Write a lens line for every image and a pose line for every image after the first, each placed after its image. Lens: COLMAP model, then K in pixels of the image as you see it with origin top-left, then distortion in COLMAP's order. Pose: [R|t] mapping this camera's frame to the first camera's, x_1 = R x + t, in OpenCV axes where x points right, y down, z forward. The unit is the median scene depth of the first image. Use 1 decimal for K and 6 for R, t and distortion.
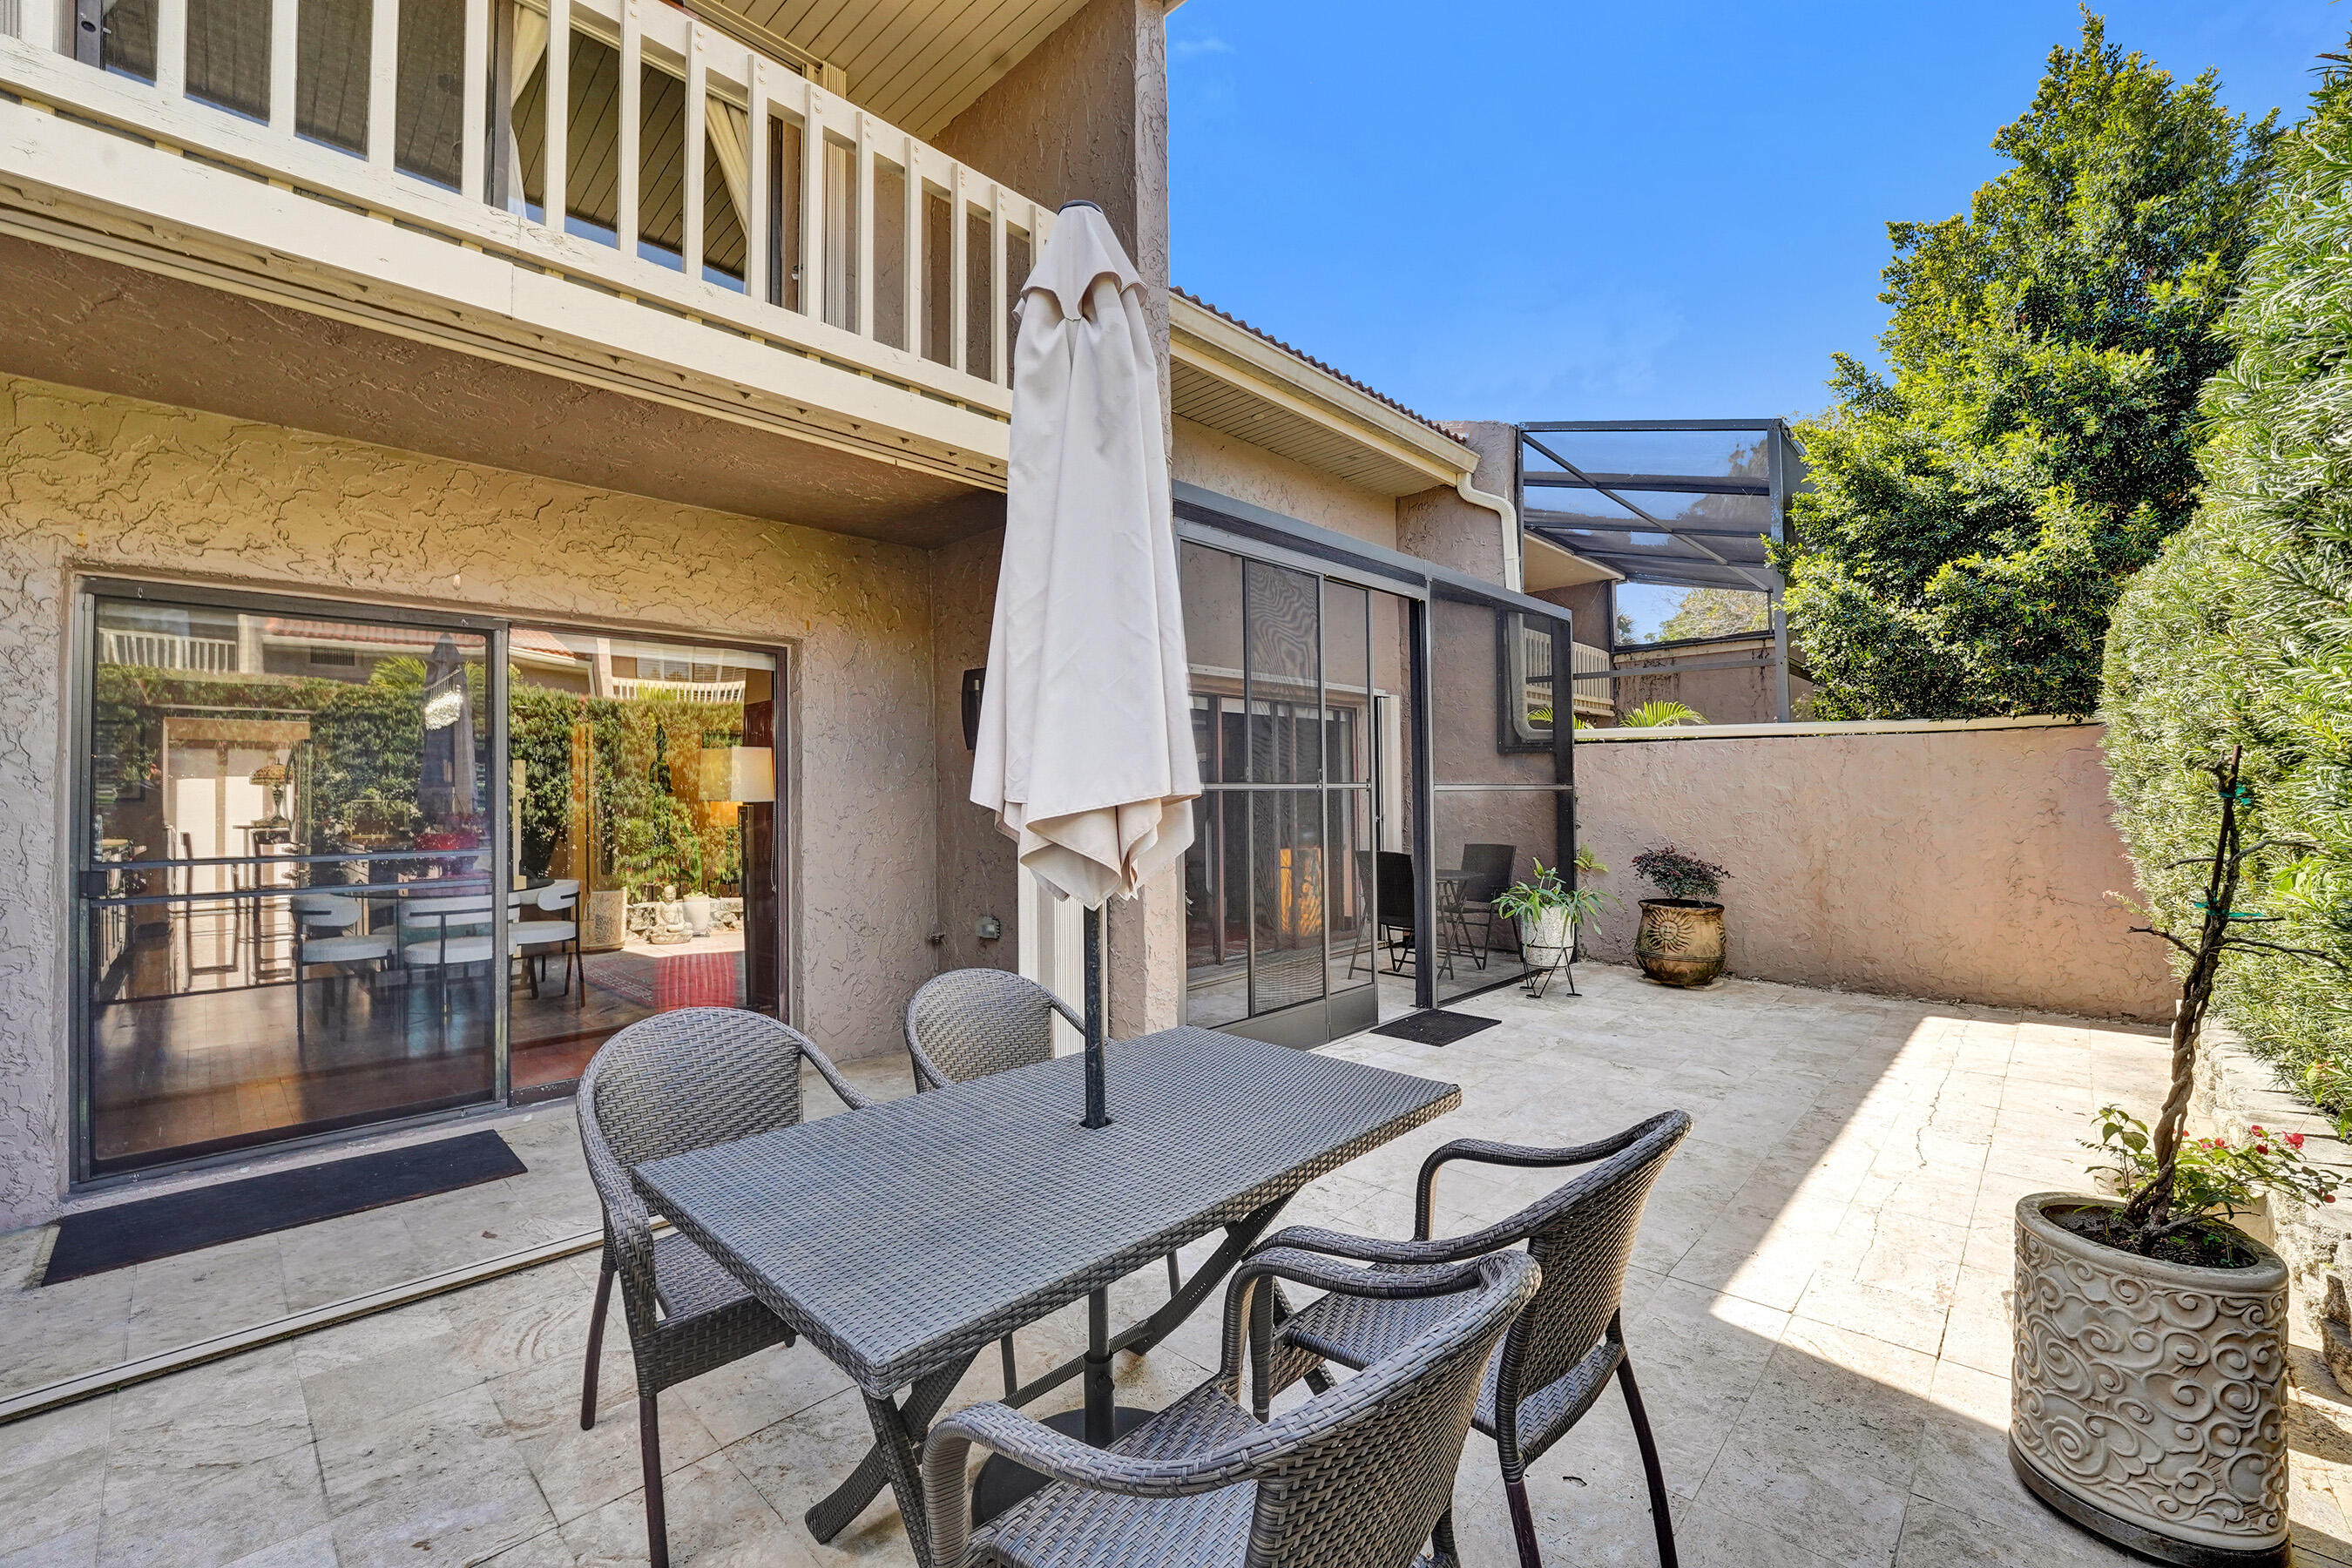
lens RADIAL K [[962.3, 0, 1170.2], [0, 962.3, 779.7], [0, 0, 1]] dist [-0.027453, 0.002132]
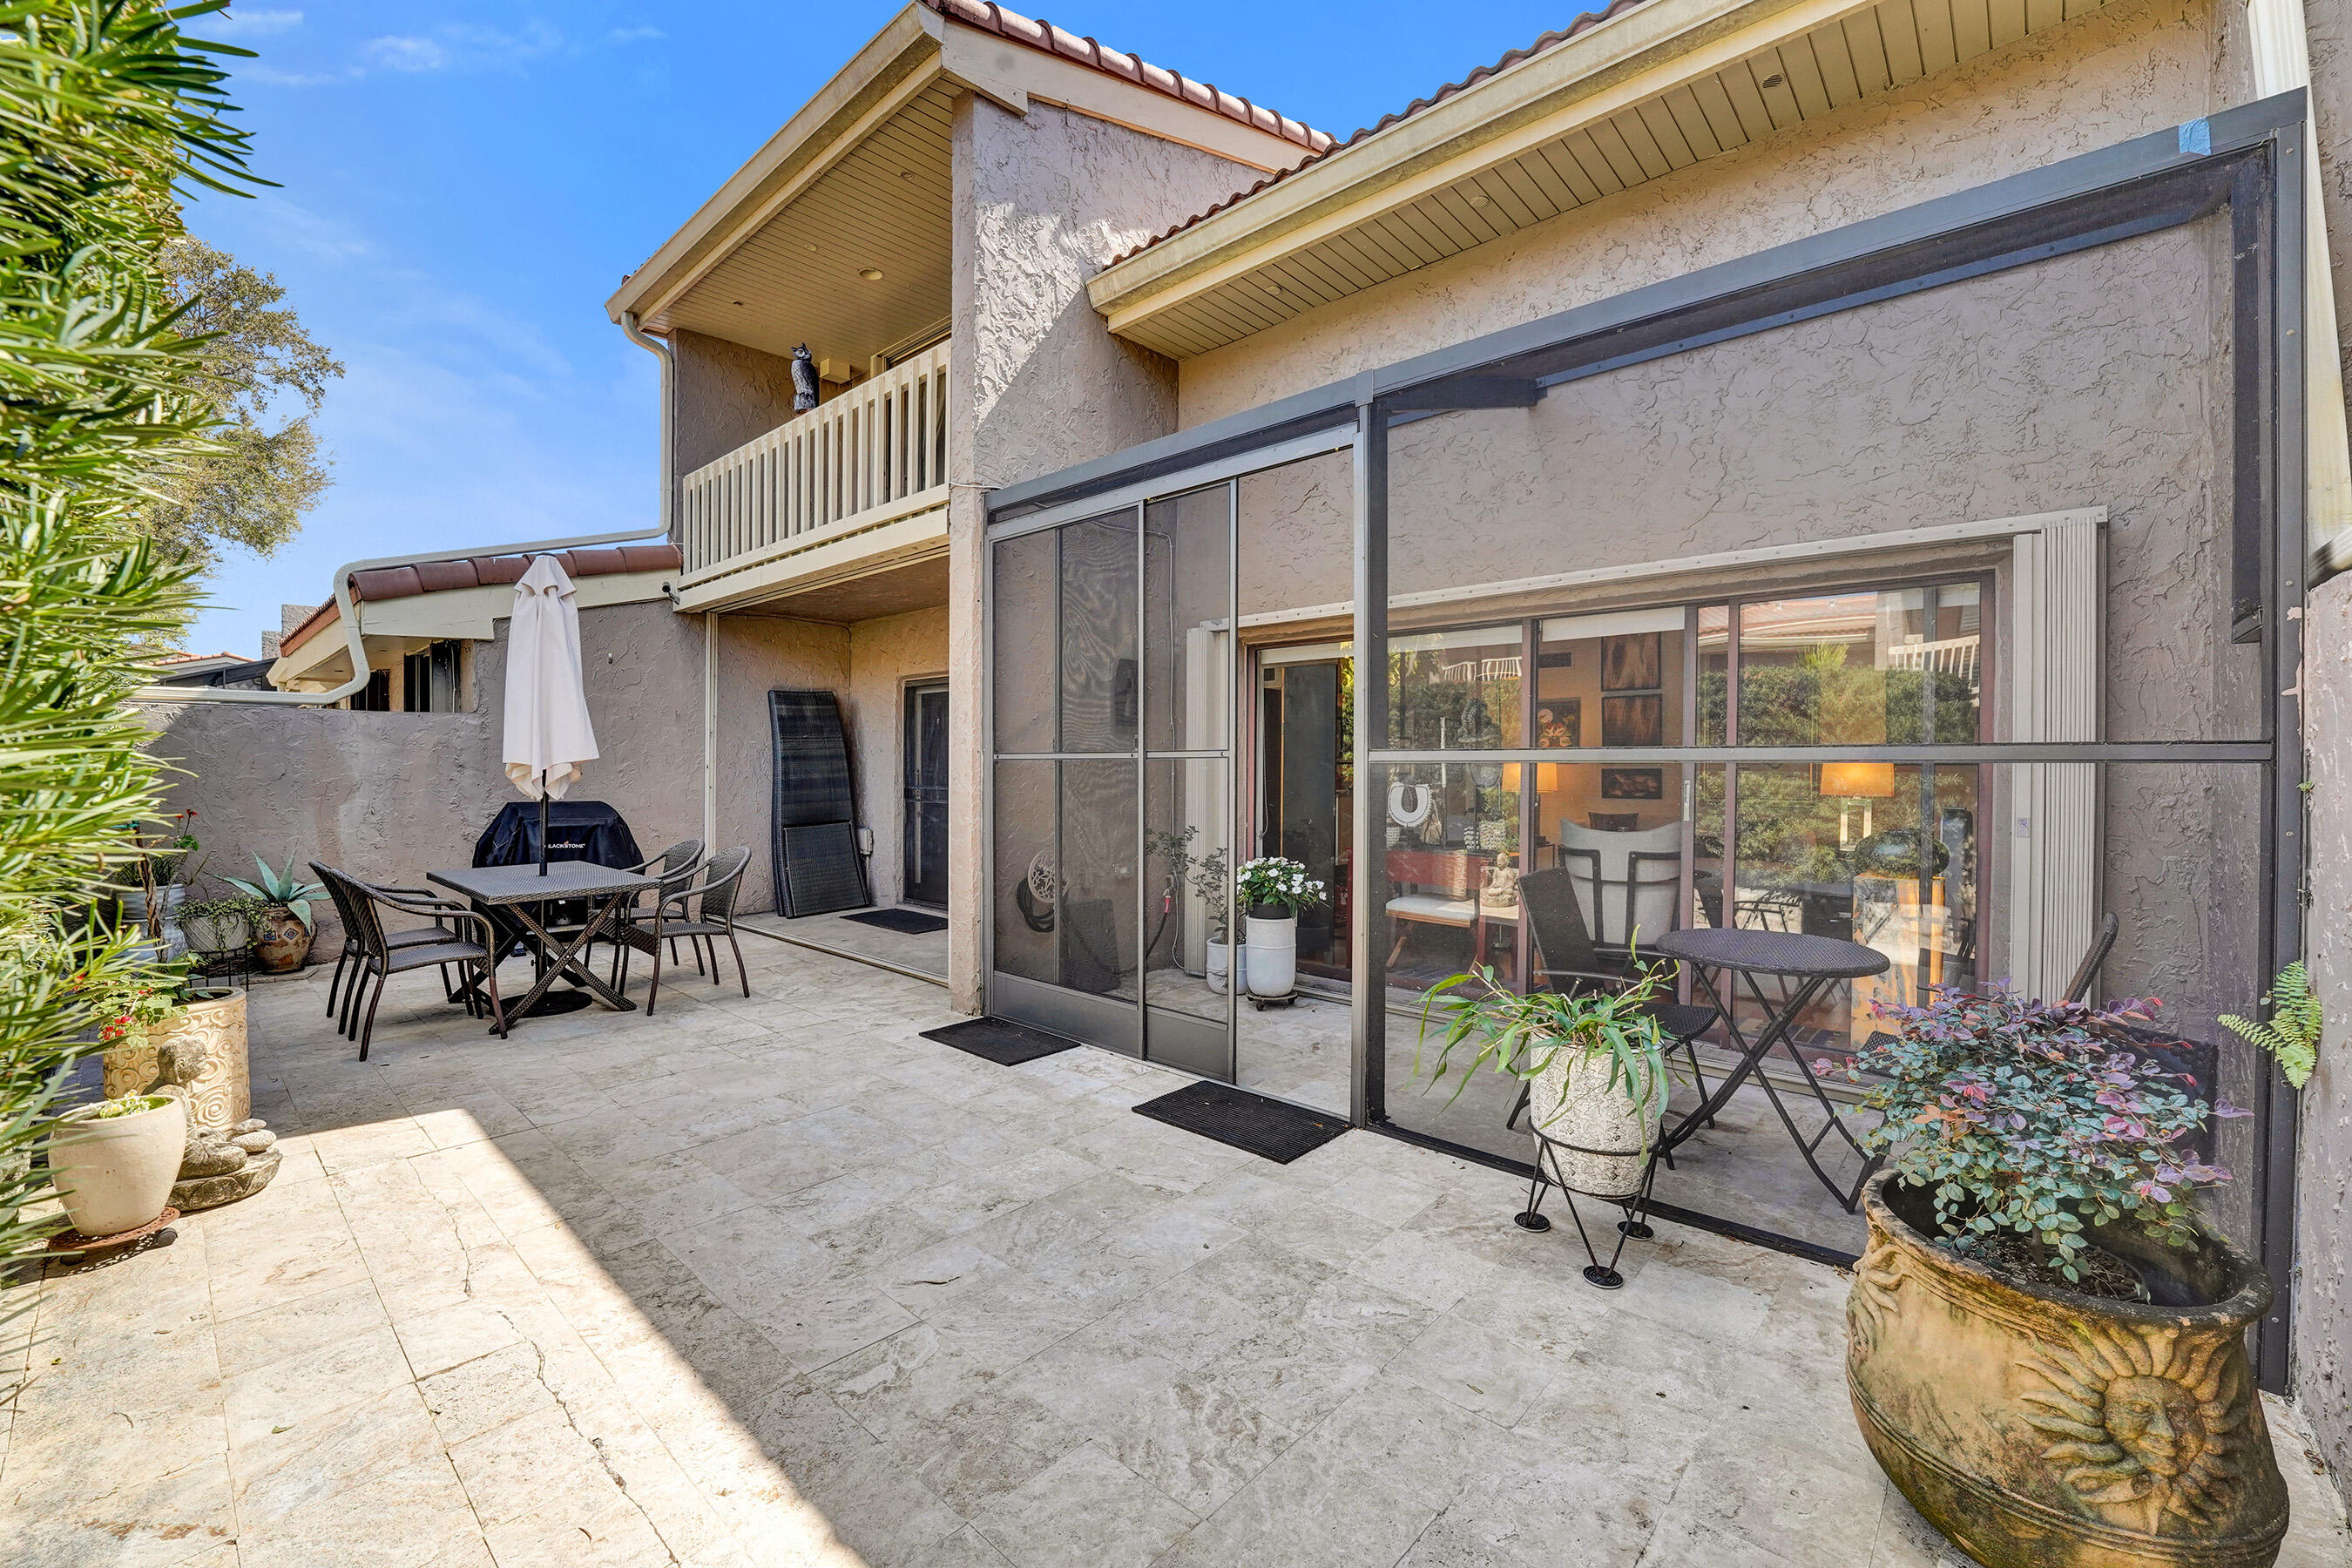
lens RADIAL K [[962.3, 0, 1168.4], [0, 962.3, 780.9], [0, 0, 1]] dist [-0.027453, 0.002132]
pose [[0.012367, 0.019248, -0.999738, 1.341080], [0.009940, 0.999763, 0.019371, 0.017678], [0.999874, -0.010177, 0.012172, 1.360754]]
